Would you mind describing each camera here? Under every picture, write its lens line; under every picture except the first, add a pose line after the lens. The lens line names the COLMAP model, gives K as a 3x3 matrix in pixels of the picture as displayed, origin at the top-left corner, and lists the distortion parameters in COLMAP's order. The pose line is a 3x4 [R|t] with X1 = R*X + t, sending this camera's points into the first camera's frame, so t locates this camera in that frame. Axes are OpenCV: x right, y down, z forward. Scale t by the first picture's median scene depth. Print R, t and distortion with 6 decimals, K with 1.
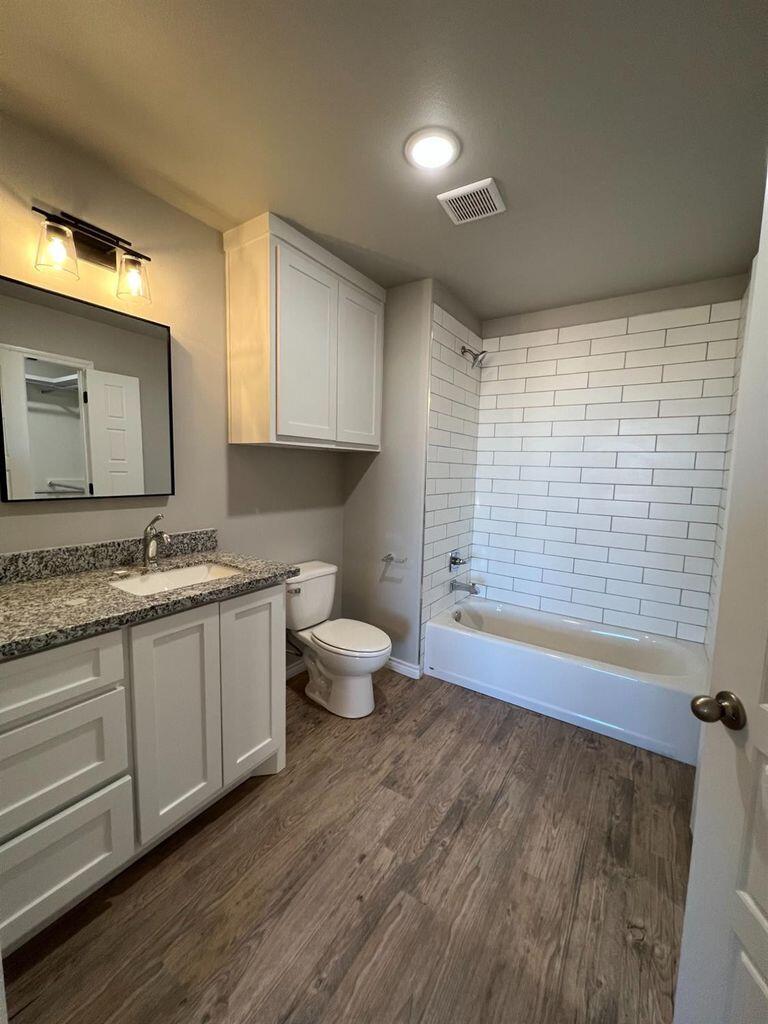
lens RADIAL K [[407.9, 0, 381.4], [0, 407.9, 514.2], [0, 0, 1]] dist [0.000295, 0.001061]
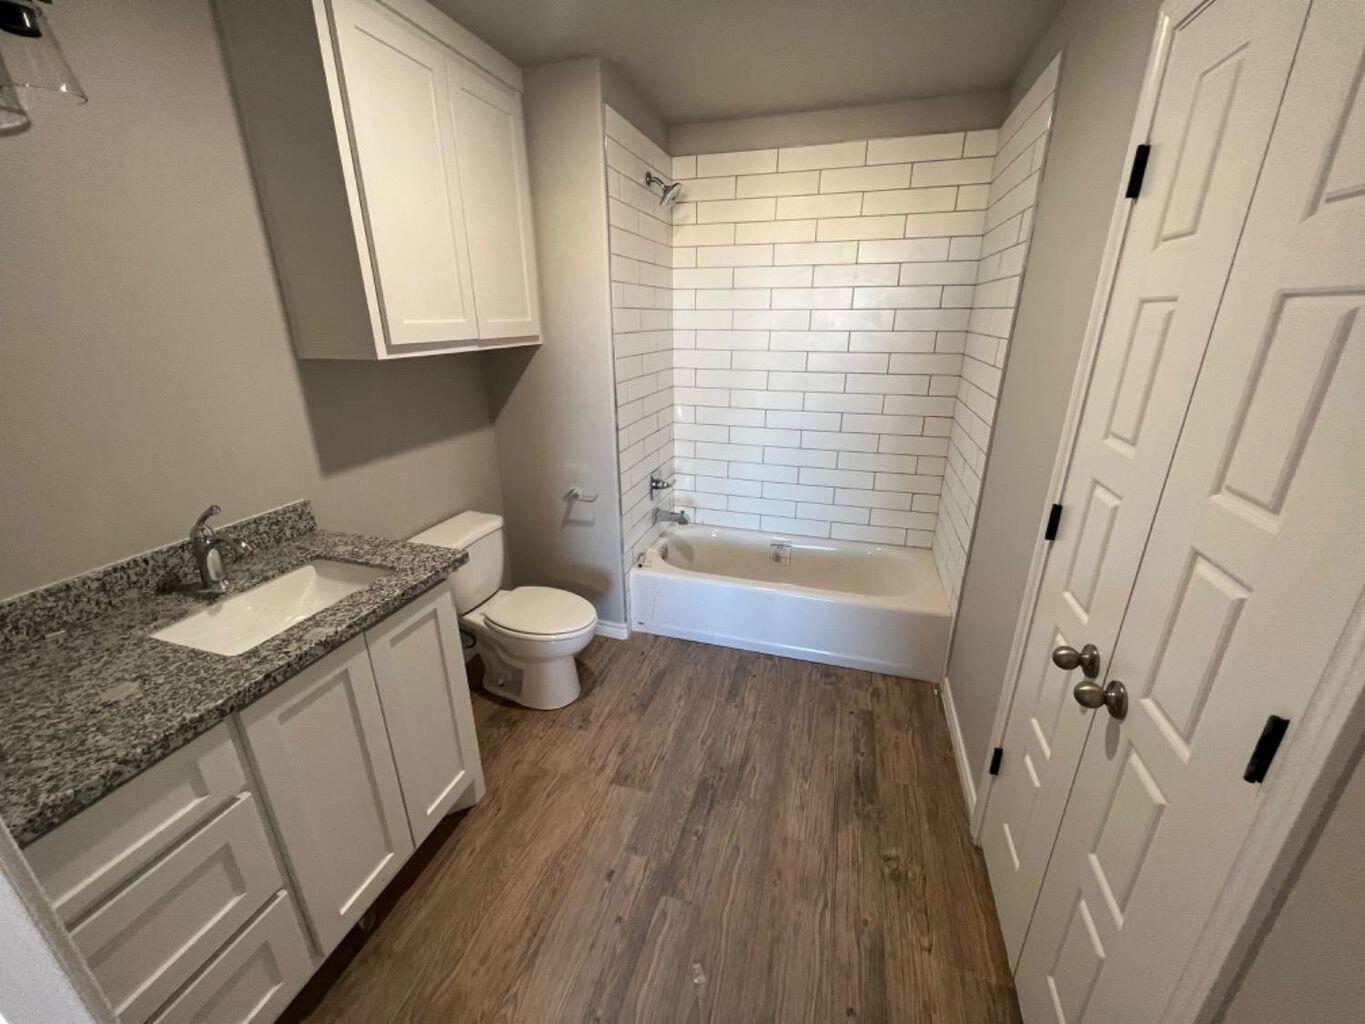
lens RADIAL K [[543.8, 0, 673.2], [0, 543.8, 513.9], [0, 0, 1]] dist [0.000295, 0.001061]
pose [[0.958338, -0.130309, 0.254180, -0.090793], [0.065884, 0.966721, 0.247203, -0.134639], [-0.277934, -0.220158, 0.935031, 0.048842]]
